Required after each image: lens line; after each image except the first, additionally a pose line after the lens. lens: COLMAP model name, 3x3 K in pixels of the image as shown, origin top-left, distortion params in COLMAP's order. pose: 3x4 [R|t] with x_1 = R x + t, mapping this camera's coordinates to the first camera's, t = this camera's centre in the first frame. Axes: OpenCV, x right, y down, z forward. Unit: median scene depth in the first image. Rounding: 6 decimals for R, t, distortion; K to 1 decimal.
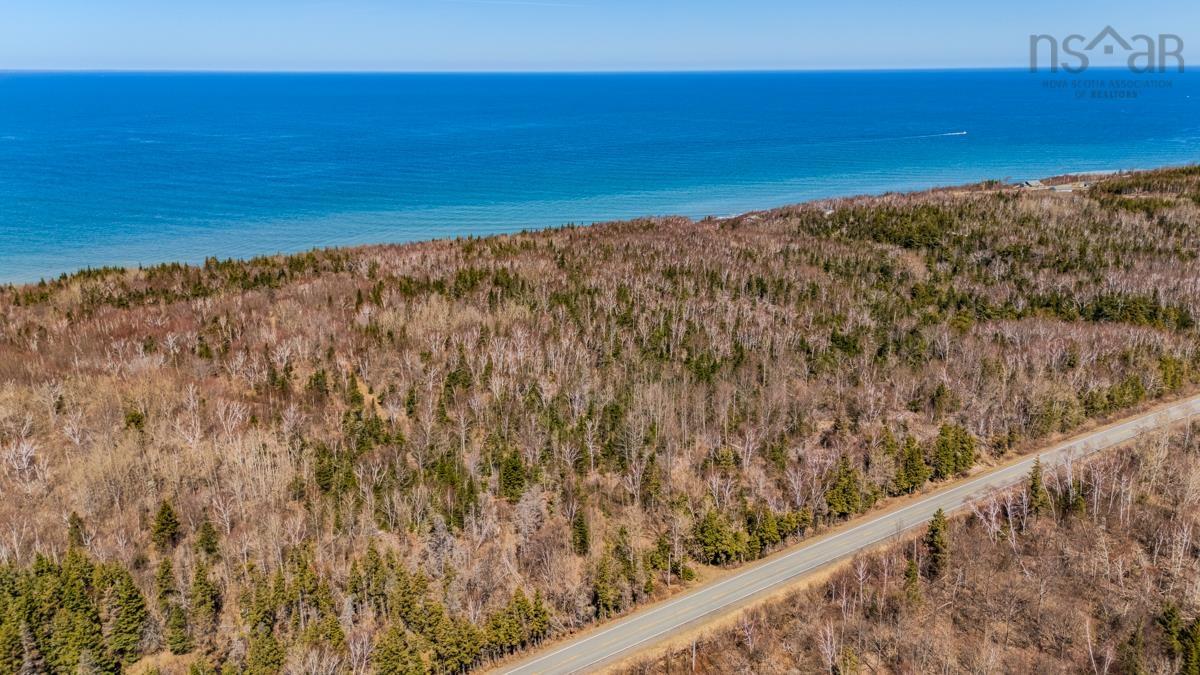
lens RADIAL K [[878.2, 0, 604.6], [0, 878.2, 344.7], [0, 0, 1]] dist [0.083559, -0.075122]
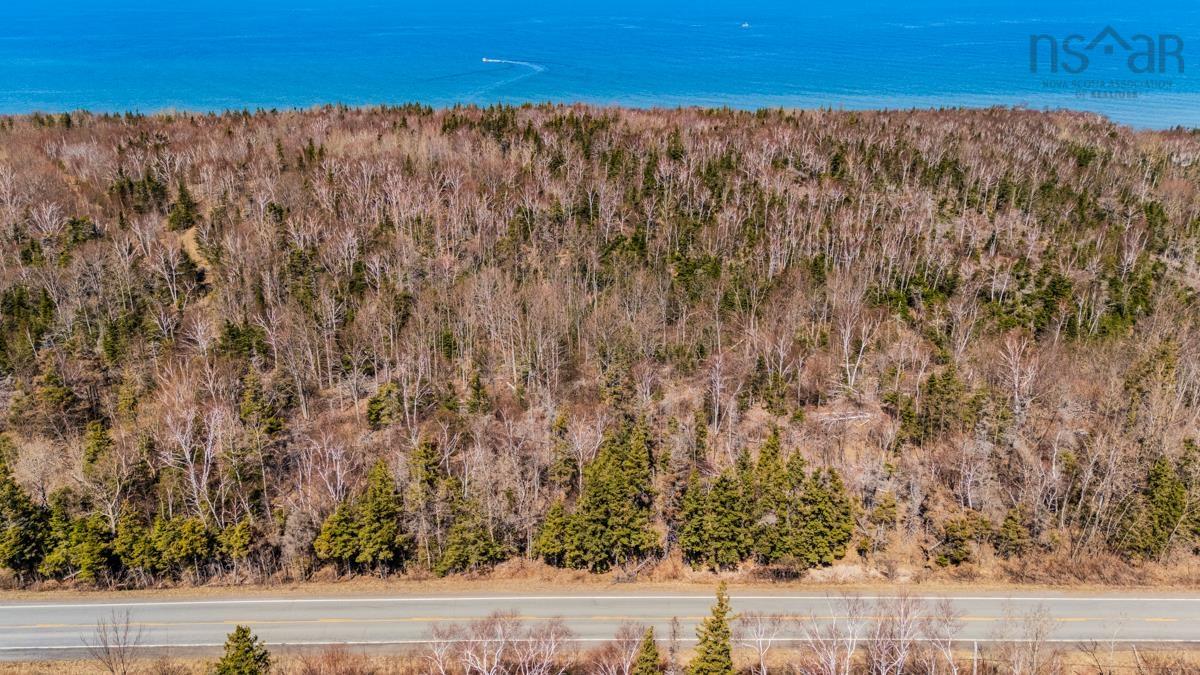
lens RADIAL K [[878.2, 0, 600.5], [0, 878.2, 339.2], [0, 0, 1]] dist [0.083559, -0.075122]
pose [[0.836692, 0.209587, -0.505983, 0.490008], [-0.165325, 0.977435, 0.131488, -0.000384], [0.522124, -0.026363, 0.852462, 0.574329]]
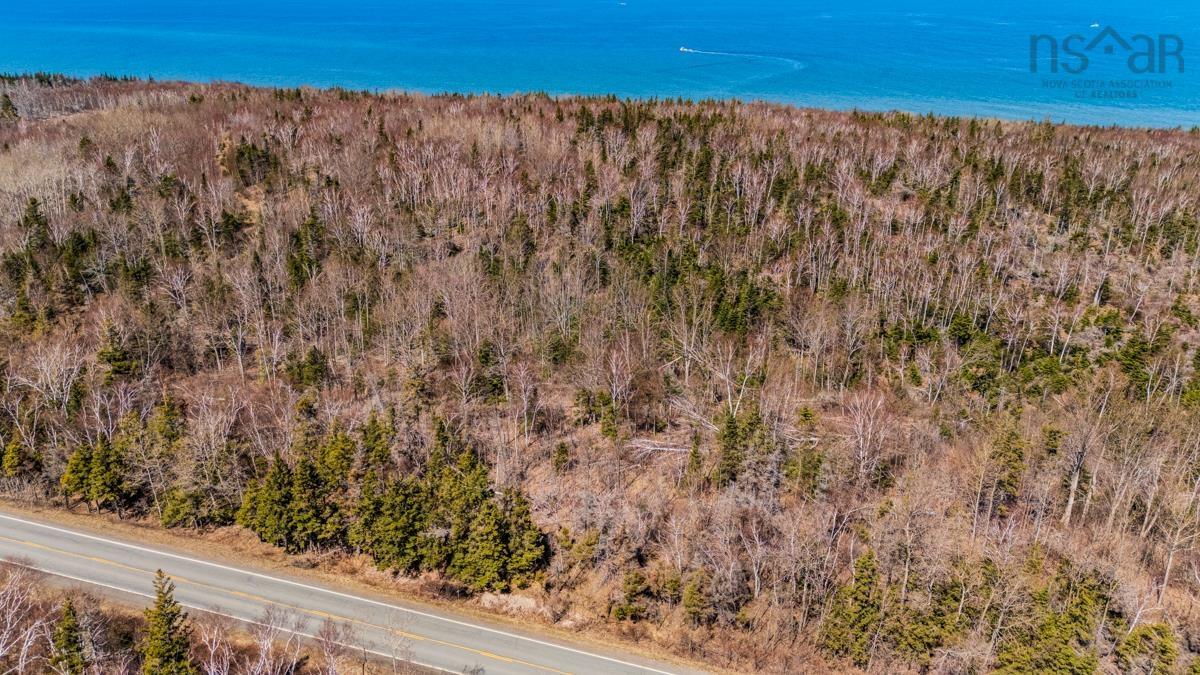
lens RADIAL K [[878.2, 0, 597.3], [0, 878.2, 332.6], [0, 0, 1]] dist [0.083559, -0.075122]
pose [[0.615763, 0.305115, -0.726458, 0.658004], [-0.243833, 0.950512, 0.192540, -0.052596], [0.749254, 0.058575, 0.659687, 0.737634]]
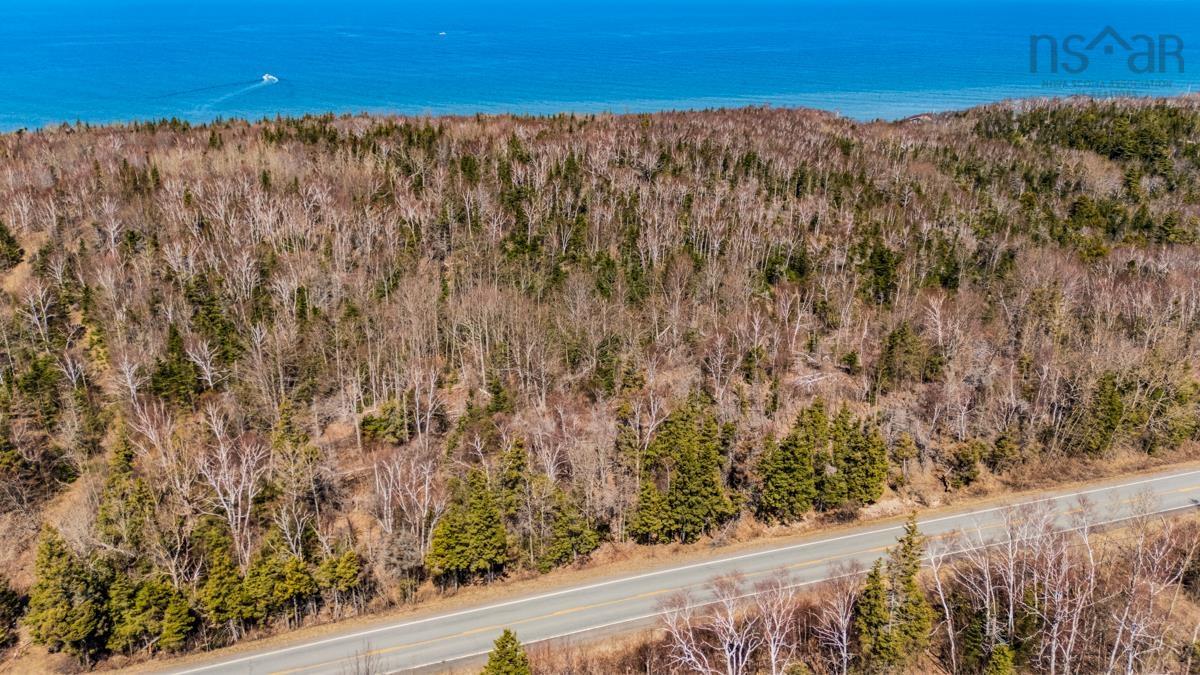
lens RADIAL K [[878.2, 0, 598.7], [0, 878.2, 342.2], [0, 0, 1]] dist [0.083559, -0.075122]
pose [[0.962522, 0.108752, -0.248443, 0.365013], [-0.088981, 0.992004, 0.089505, 0.024958], [0.256190, -0.064044, 0.964502, 0.498814]]
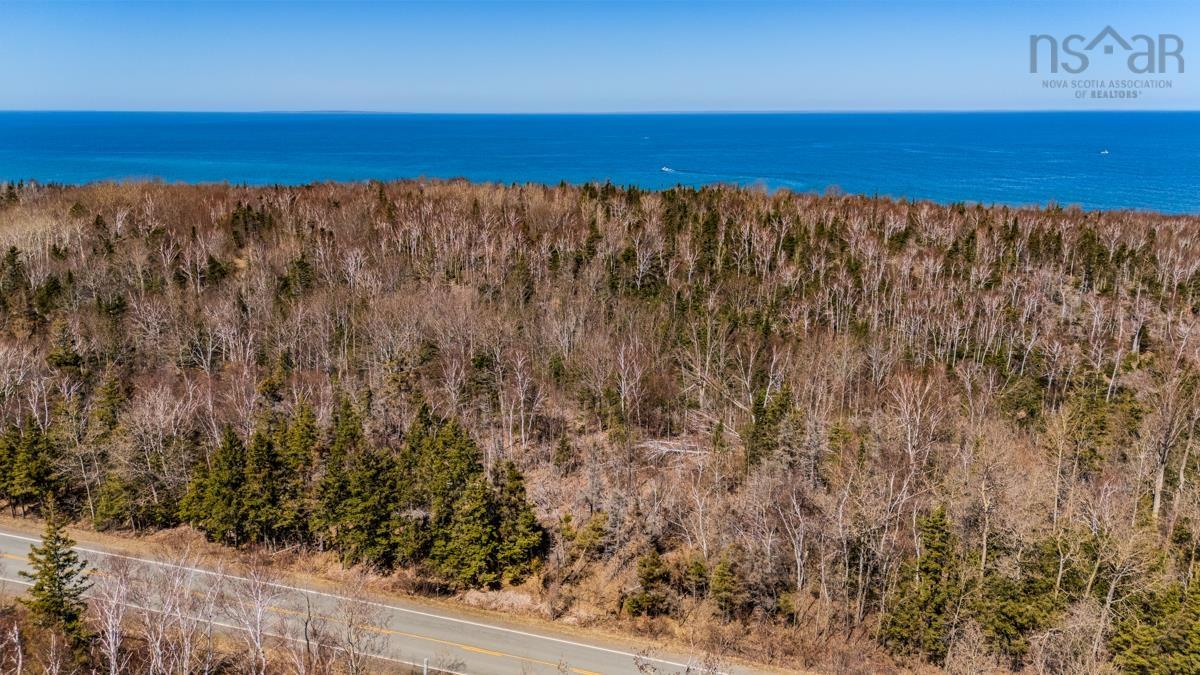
lens RADIAL K [[878.2, 0, 596.9], [0, 878.2, 333.4], [0, 0, 1]] dist [0.083559, -0.075122]
pose [[0.613811, 0.196492, -0.764609, 0.637053], [-0.239528, 0.969227, 0.056788, 0.020489], [0.752238, 0.148289, 0.641988, 0.776521]]
